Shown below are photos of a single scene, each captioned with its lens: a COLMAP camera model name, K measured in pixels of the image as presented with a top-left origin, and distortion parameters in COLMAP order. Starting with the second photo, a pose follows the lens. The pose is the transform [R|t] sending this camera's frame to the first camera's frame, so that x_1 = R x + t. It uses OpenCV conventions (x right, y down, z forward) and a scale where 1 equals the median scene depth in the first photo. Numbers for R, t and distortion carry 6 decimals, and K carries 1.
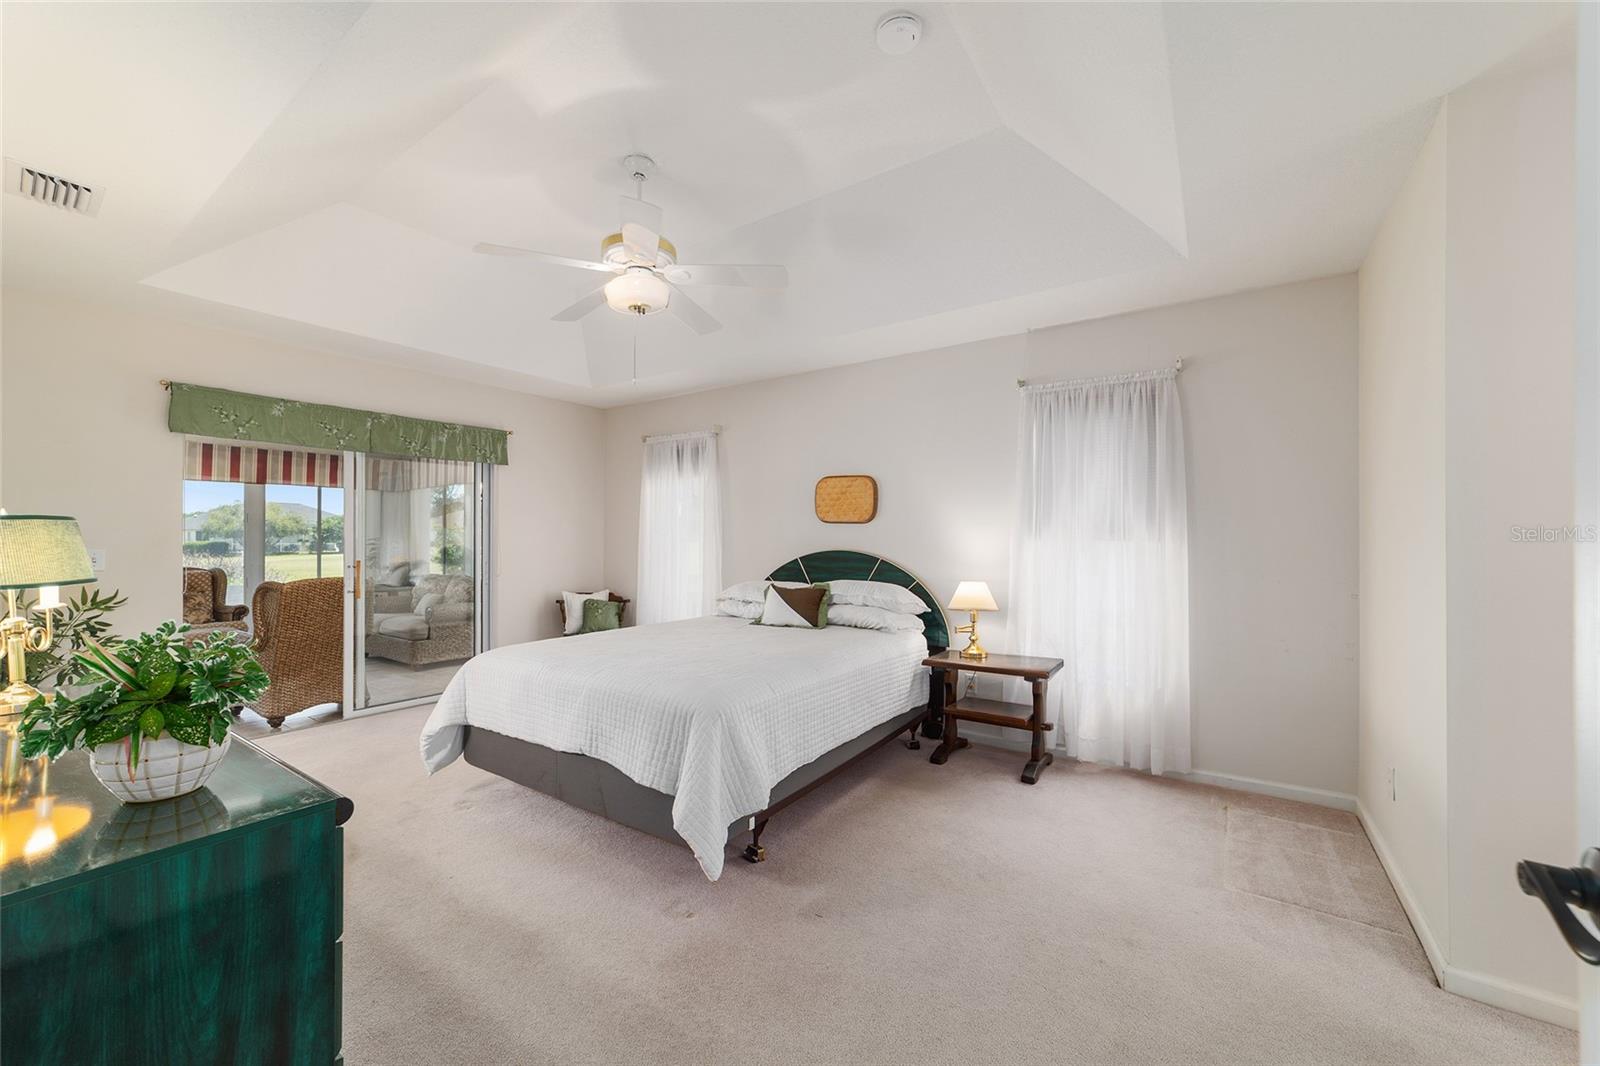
lens RADIAL K [[615.3, 0, 798.1], [0, 615.3, 532.5], [0, 0, 1]] dist [-0.021304, 0.009471]
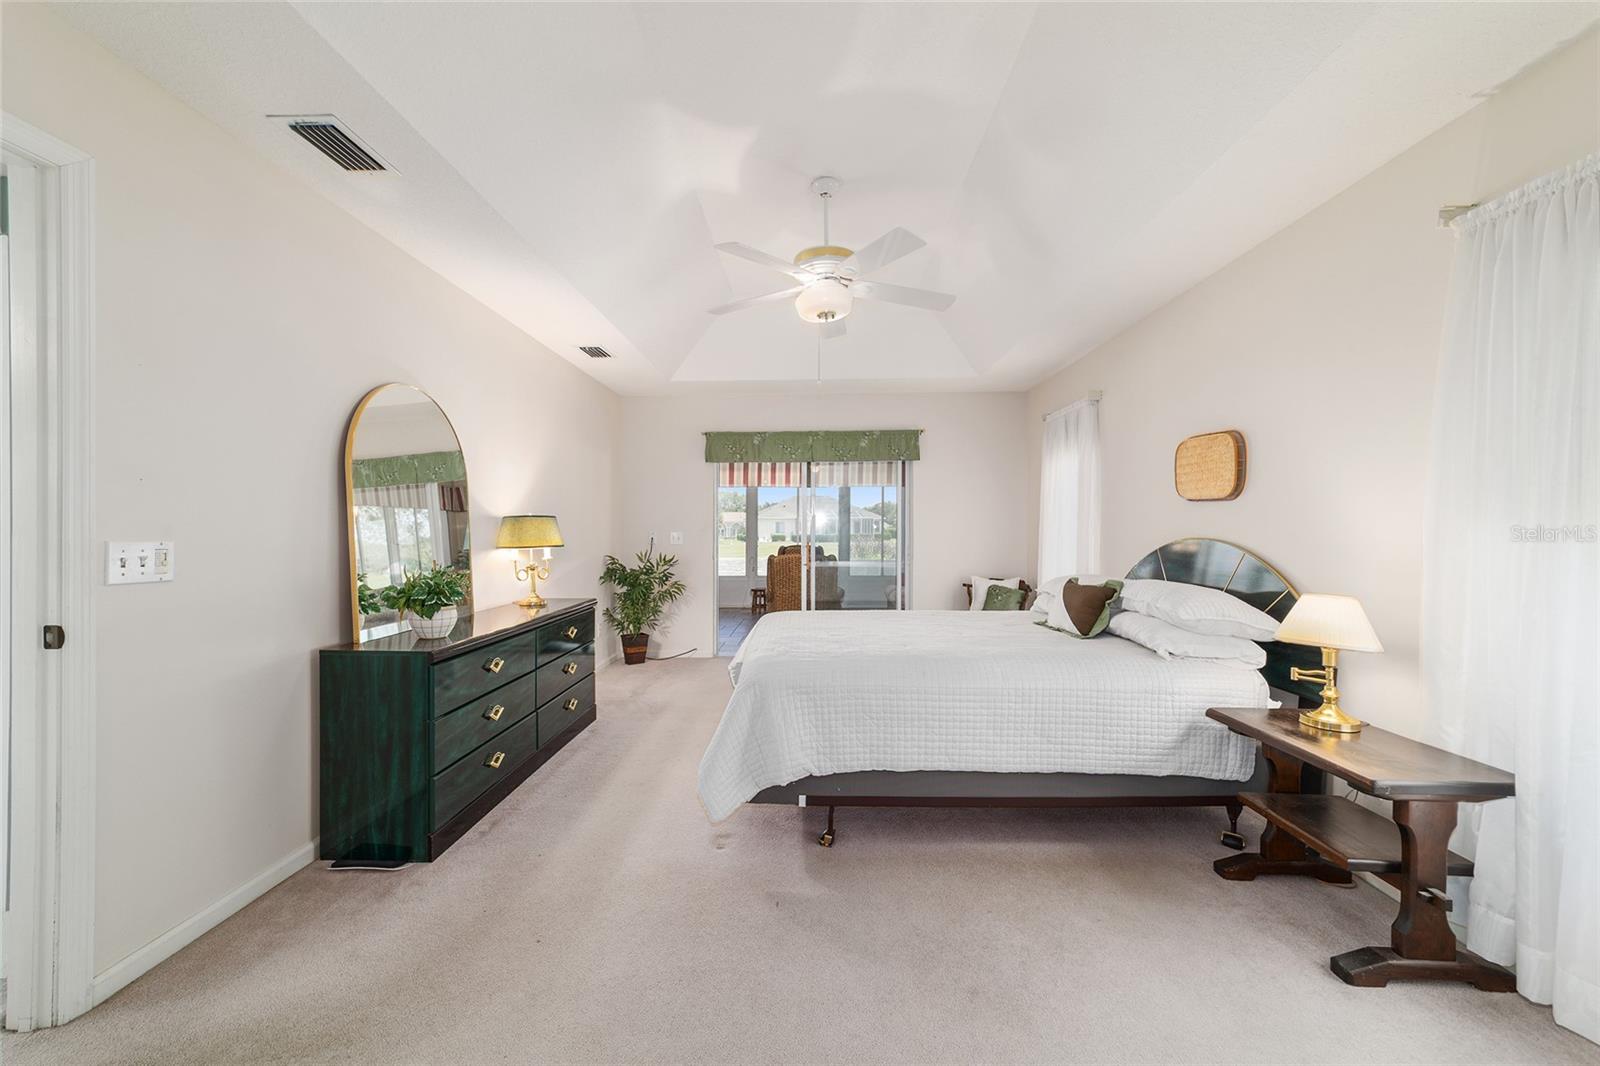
lens RADIAL K [[614.2, 0, 794.2], [0, 614.2, 524.1], [0, 0, 1]] dist [-0.019117, 0.008385]
pose [[0.545880, -0.006282, -0.837840, 0.467238], [0.012833, 0.999917, 0.000864, 0.005258], [0.837765, -0.011223, 0.545916, 0.258559]]
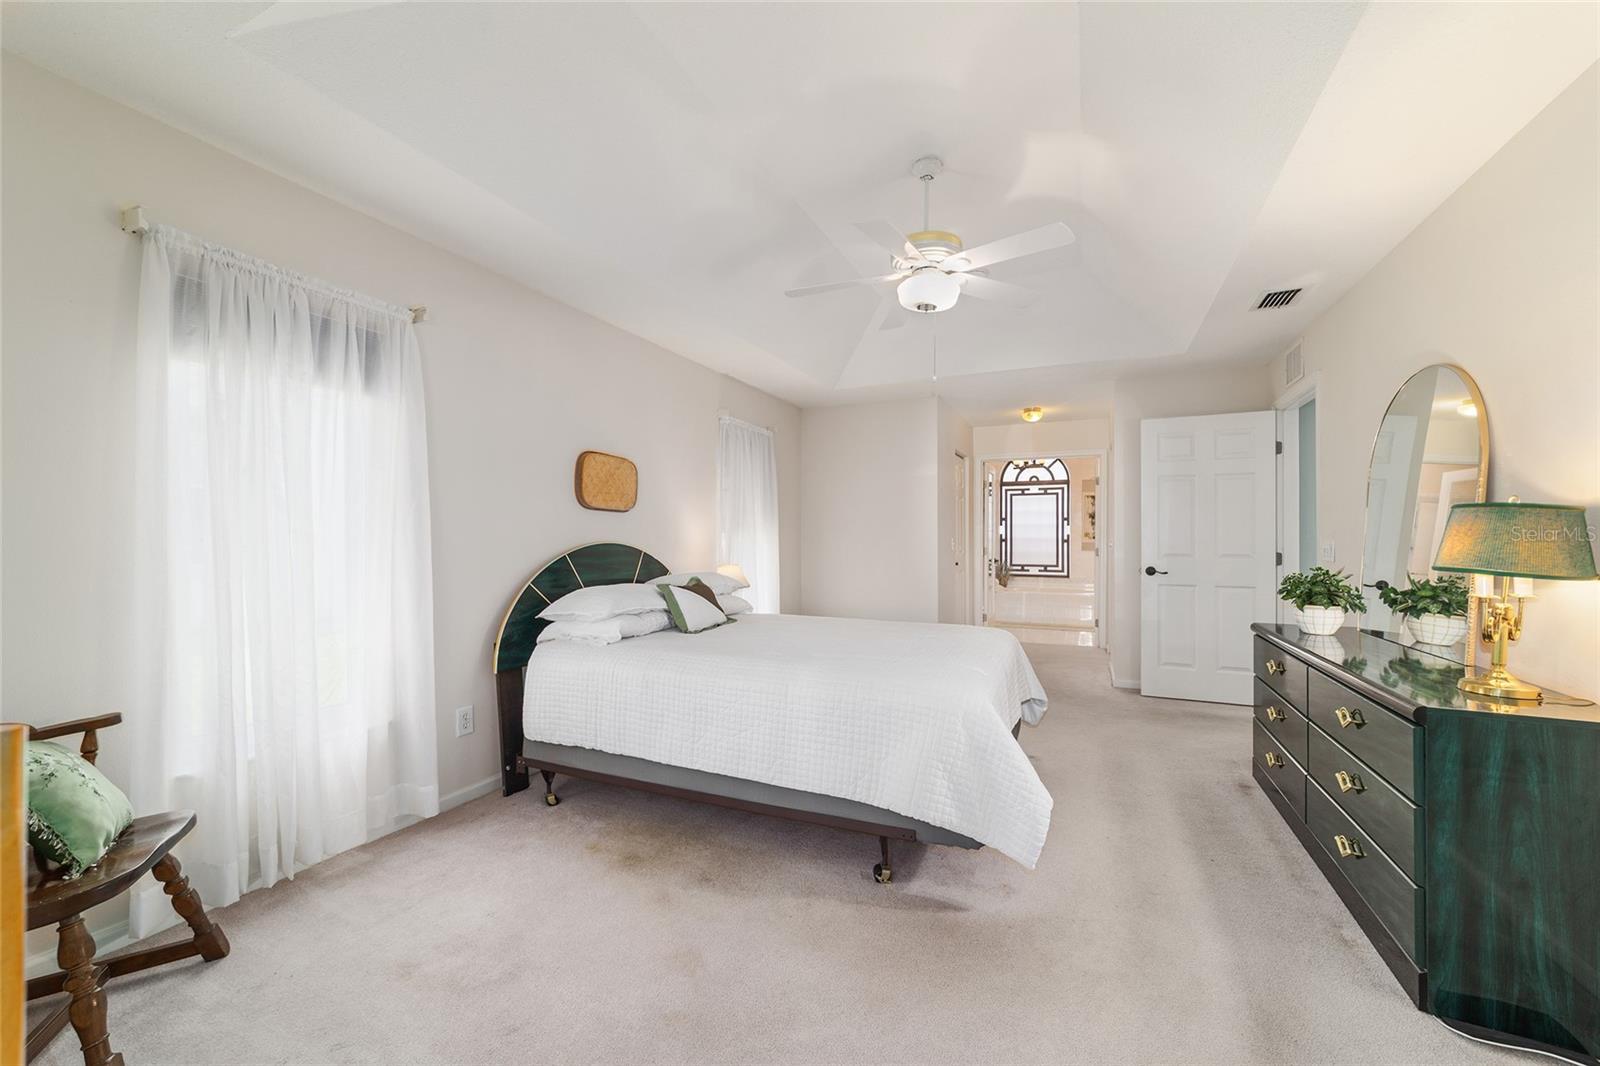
lens RADIAL K [[615.3, 0, 798.1], [0, 615.3, 532.5], [0, 0, 1]] dist [-0.021304, 0.009471]
pose [[-0.158025, 0.000247, 0.987435, -0.927048], [-0.014237, 0.999895, -0.002529, 0.015575], [-0.987333, -0.014458, -0.158005, 1.020224]]
